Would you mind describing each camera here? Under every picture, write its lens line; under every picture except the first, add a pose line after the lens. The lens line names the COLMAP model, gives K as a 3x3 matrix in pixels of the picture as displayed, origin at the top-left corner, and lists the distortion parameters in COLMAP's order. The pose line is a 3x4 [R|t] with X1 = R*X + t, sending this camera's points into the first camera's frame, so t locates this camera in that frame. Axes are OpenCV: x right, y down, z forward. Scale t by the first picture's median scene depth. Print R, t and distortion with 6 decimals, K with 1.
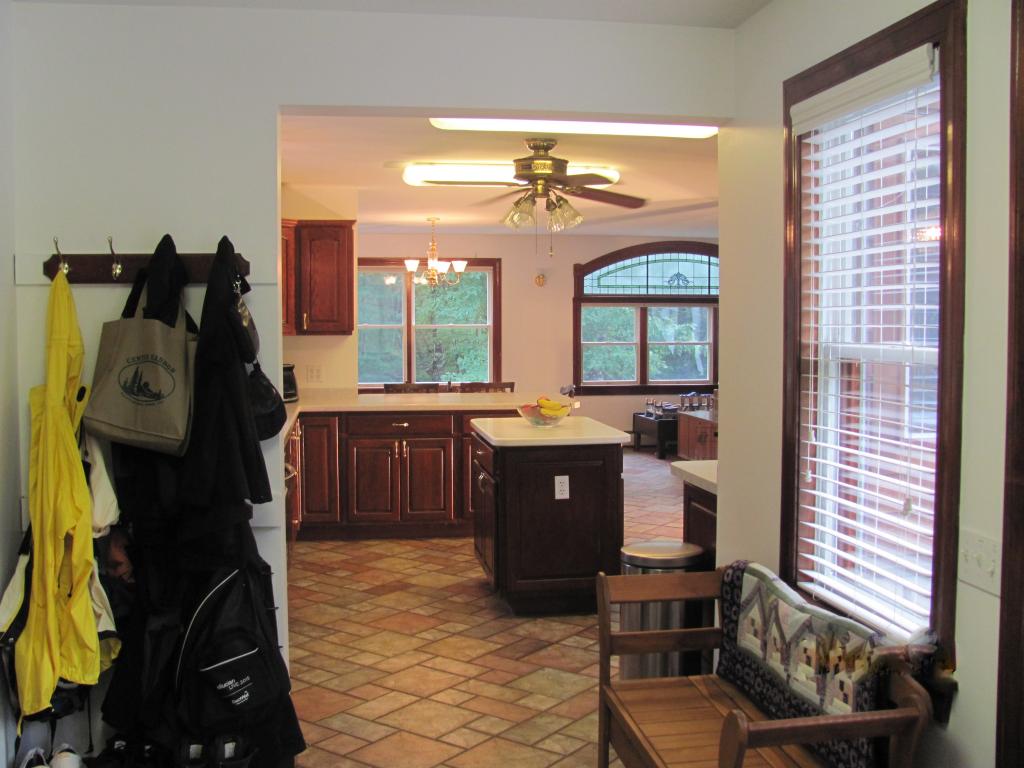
lens RADIAL K [[1089.3, 0, 507.0], [0, 1089.3, 364.4], [0, 0, 1]] dist [-0.194736, 0.227572]
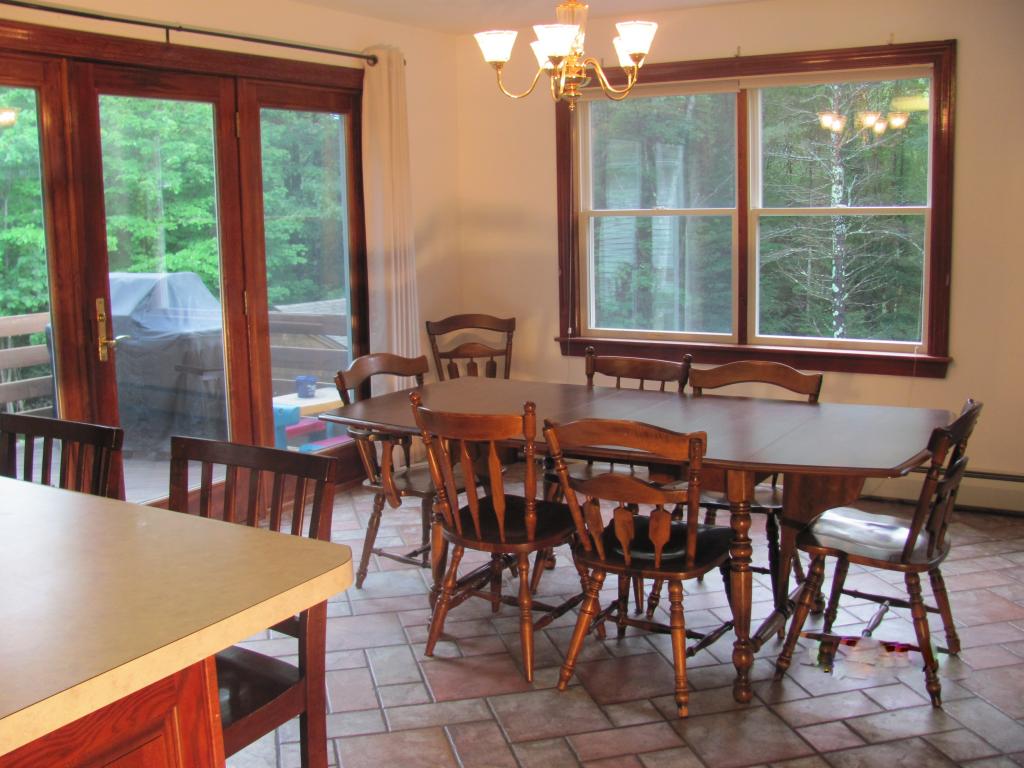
lens RADIAL K [[1089.3, 0, 507.0], [0, 1089.3, 364.4], [0, 0, 1]] dist [-0.194736, 0.227572]
pose [[0.755157, 0.078491, -0.650828, 0.215643], [-0.008156, 0.993854, 0.110397, -0.033712], [0.655493, -0.078059, 0.751156, 0.984343]]
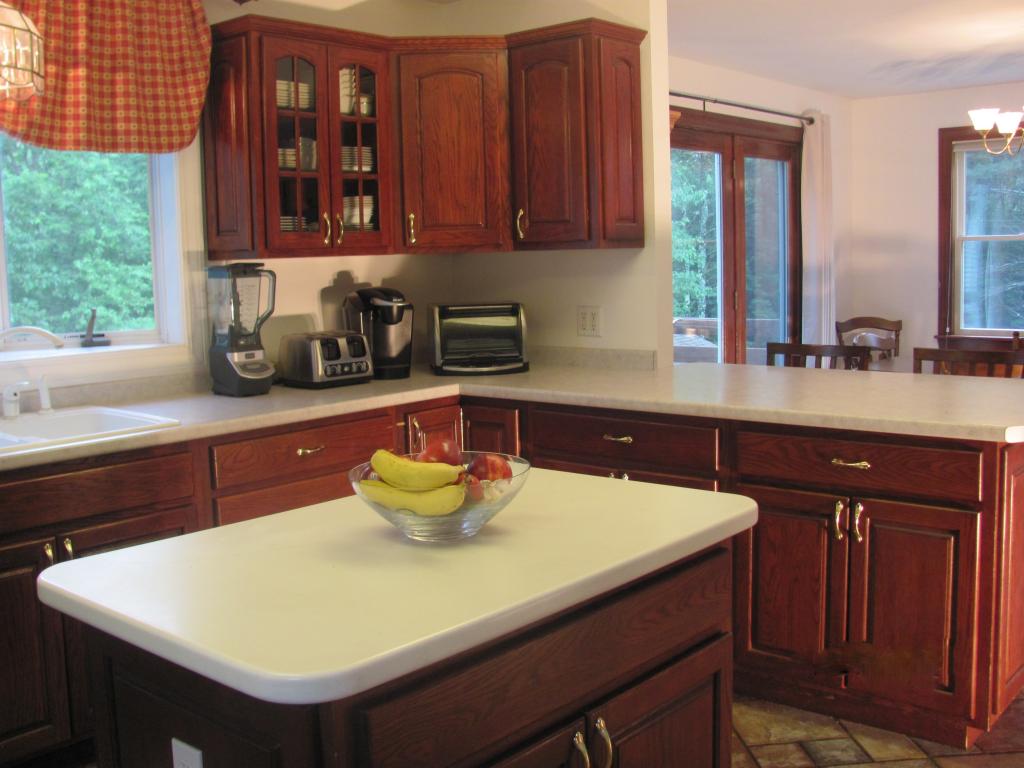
lens RADIAL K [[1089.3, 0, 507.0], [0, 1089.3, 364.4], [0, 0, 1]] dist [-0.194736, 0.227572]
pose [[0.643692, 0.063098, -0.762679, 0.224091], [-0.006442, 0.997007, 0.077048, -0.012035], [0.765257, -0.044682, 0.642172, 0.655715]]
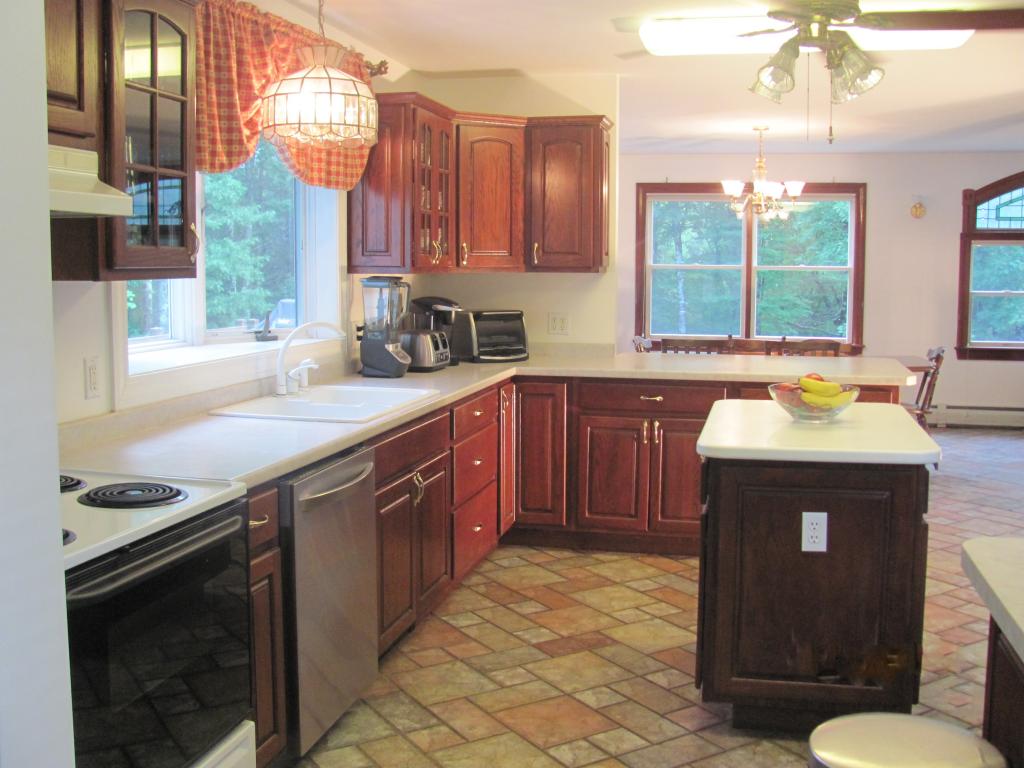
lens RADIAL K [[1089.3, 0, 507.0], [0, 1089.3, 364.4], [0, 0, 1]] dist [-0.194736, 0.227572]
pose [[0.925341, 0.039988, -0.377021, 0.081702], [-0.021165, 0.998320, 0.053938, -0.003364], [0.378544, -0.041932, 0.924633, 0.299060]]
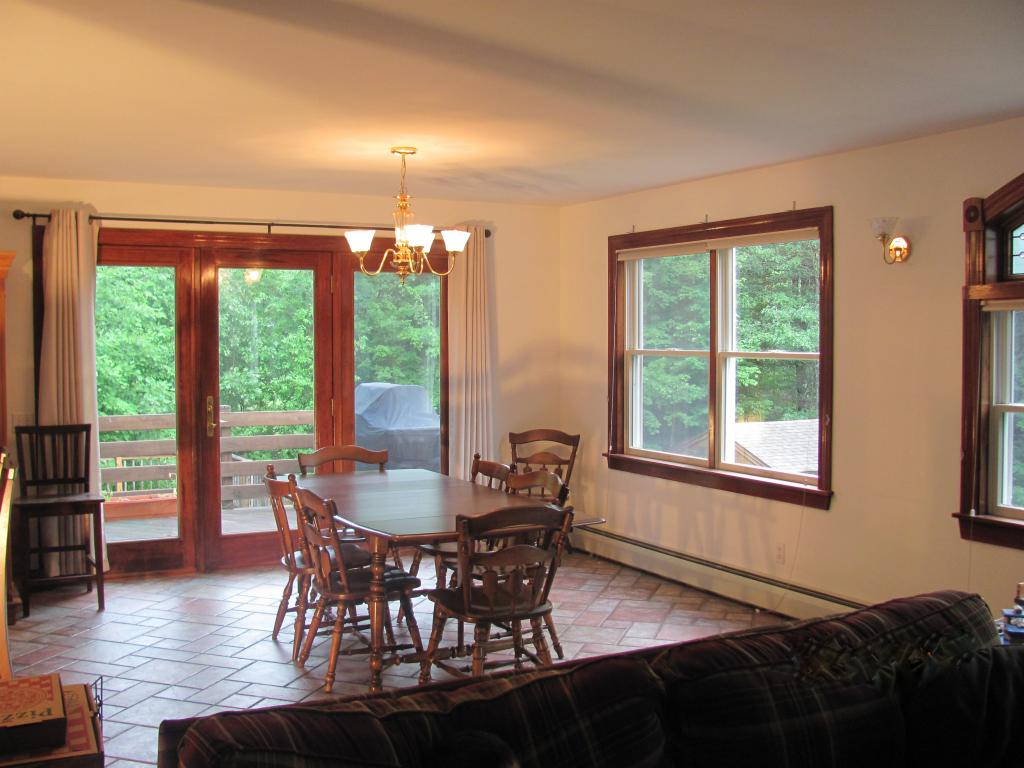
lens RADIAL K [[1089.3, 0, 507.0], [0, 1089.3, 364.4], [0, 0, 1]] dist [-0.194736, 0.227572]
pose [[0.315651, 0.026639, -0.948501, 0.614826], [-0.041561, 0.999035, 0.014227, -0.054725], [0.947965, 0.034930, 0.316454, 1.222809]]
